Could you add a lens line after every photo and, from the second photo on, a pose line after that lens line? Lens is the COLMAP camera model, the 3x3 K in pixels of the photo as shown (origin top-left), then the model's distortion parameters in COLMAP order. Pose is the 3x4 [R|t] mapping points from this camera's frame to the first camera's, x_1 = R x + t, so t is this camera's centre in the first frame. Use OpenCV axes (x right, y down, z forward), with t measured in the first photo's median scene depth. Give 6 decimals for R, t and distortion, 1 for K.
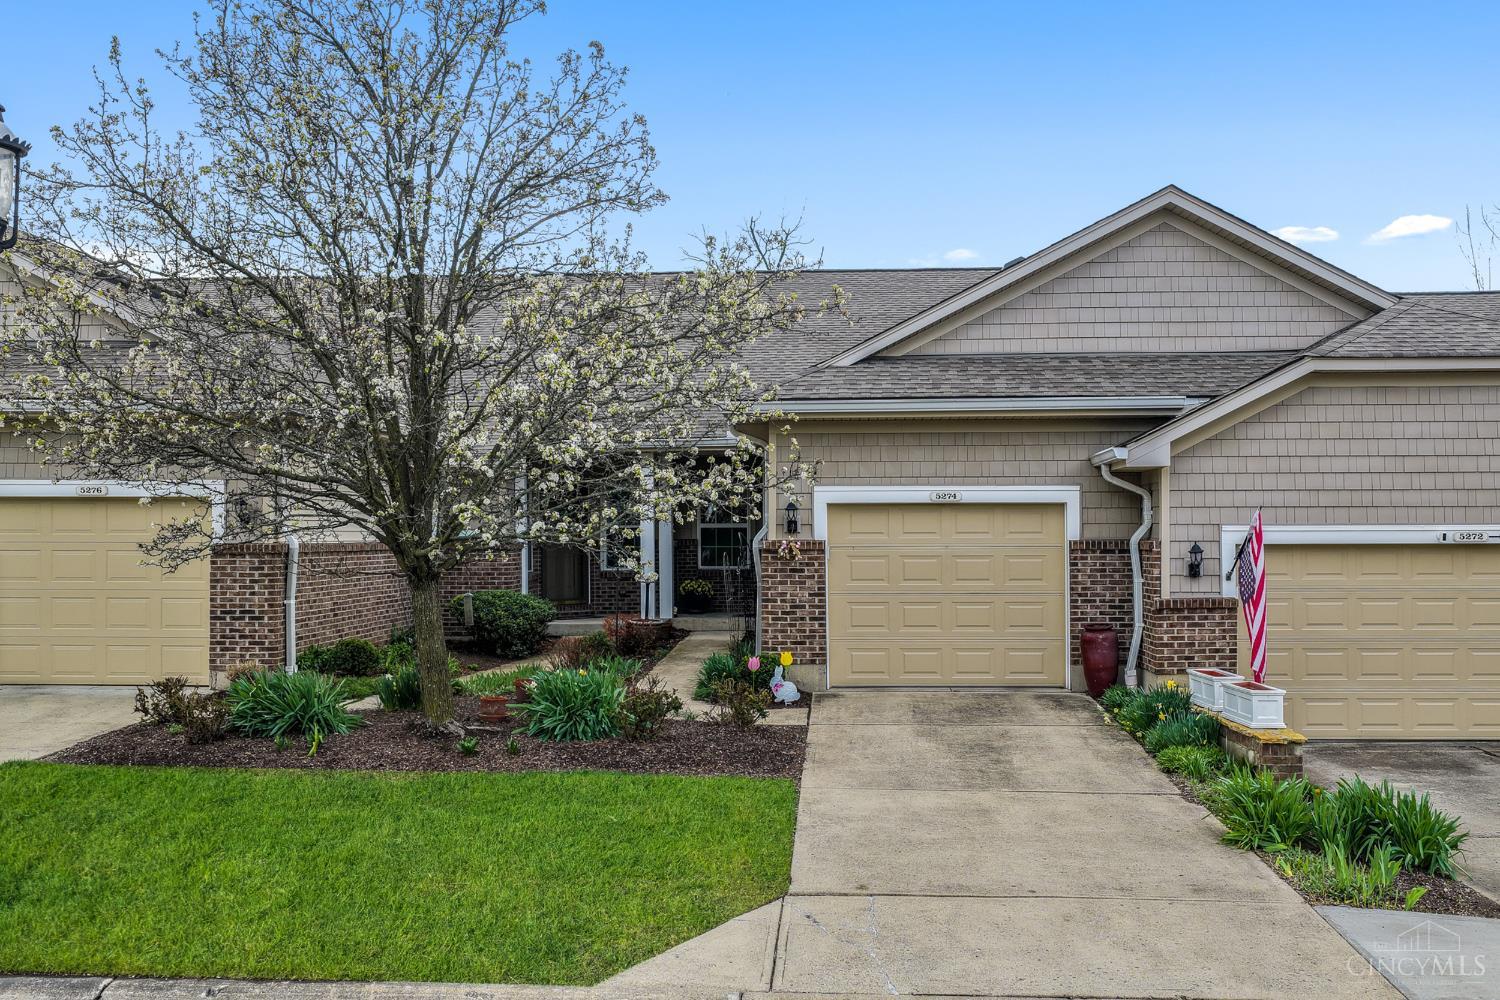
lens RADIAL K [[1232.0, 0, 739.7], [0, 1232.0, 539.4], [0, 0, 1]] dist [-0.010198, 0.034609]
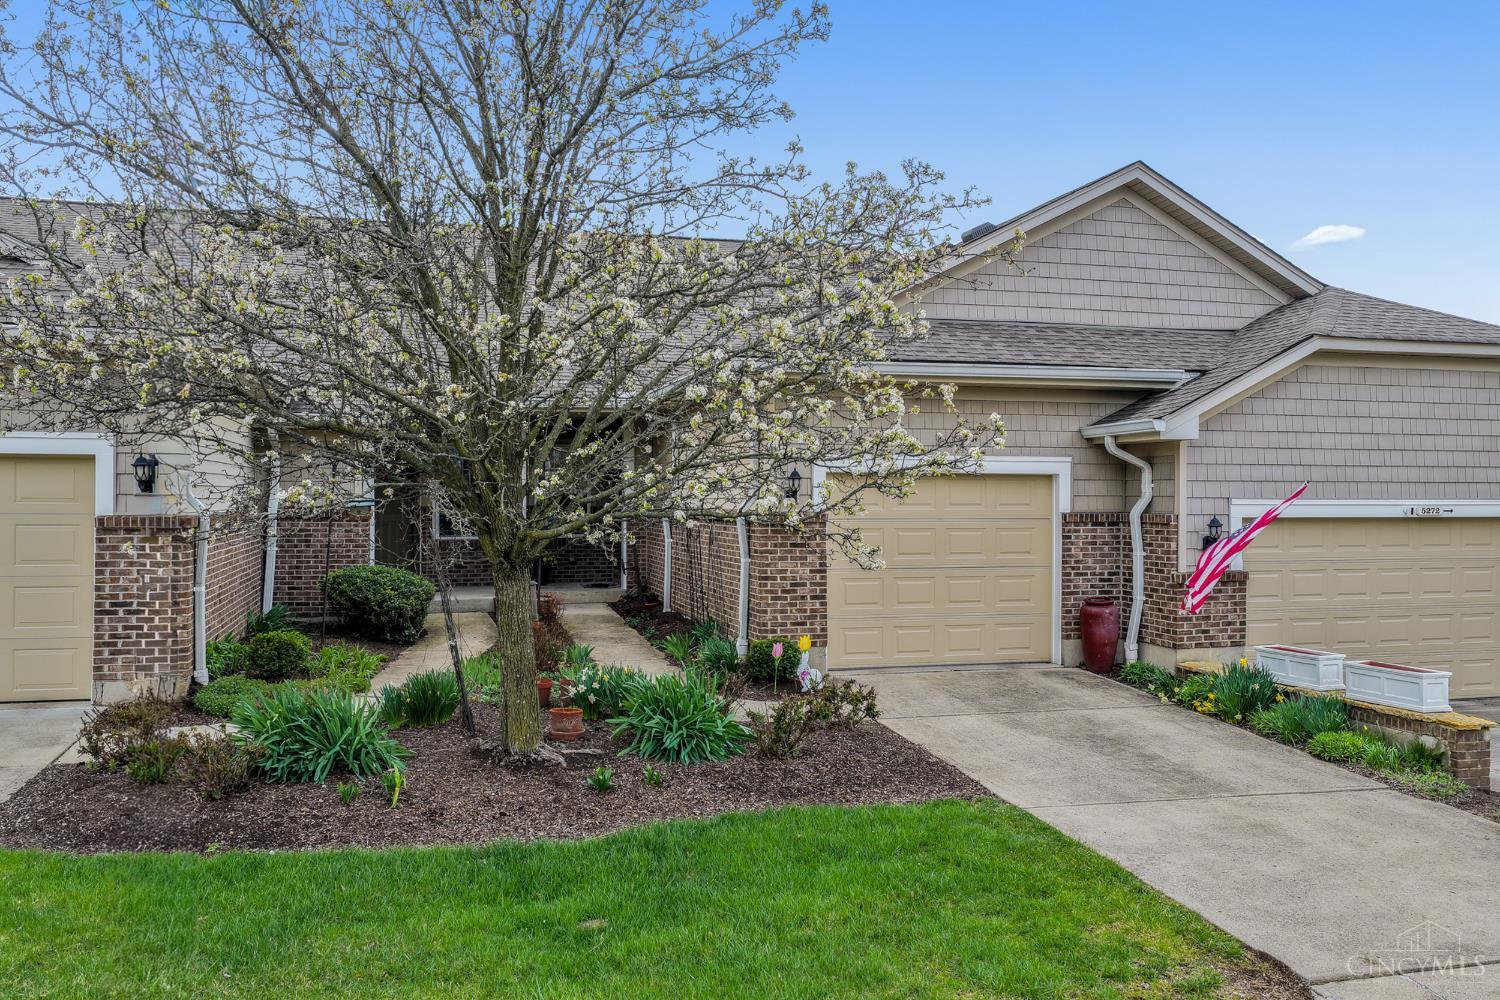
lens RADIAL K [[1164.8, 0, 751.1], [0, 1164.8, 498.2], [0, 0, 1]] dist [-0.002984, 0.006333]
pose [[0.959818, 0.004973, 0.280577, -0.232263], [-0.004186, 0.999985, -0.003402, -0.006576], [-0.280590, 0.002091, 0.959825, 0.178976]]
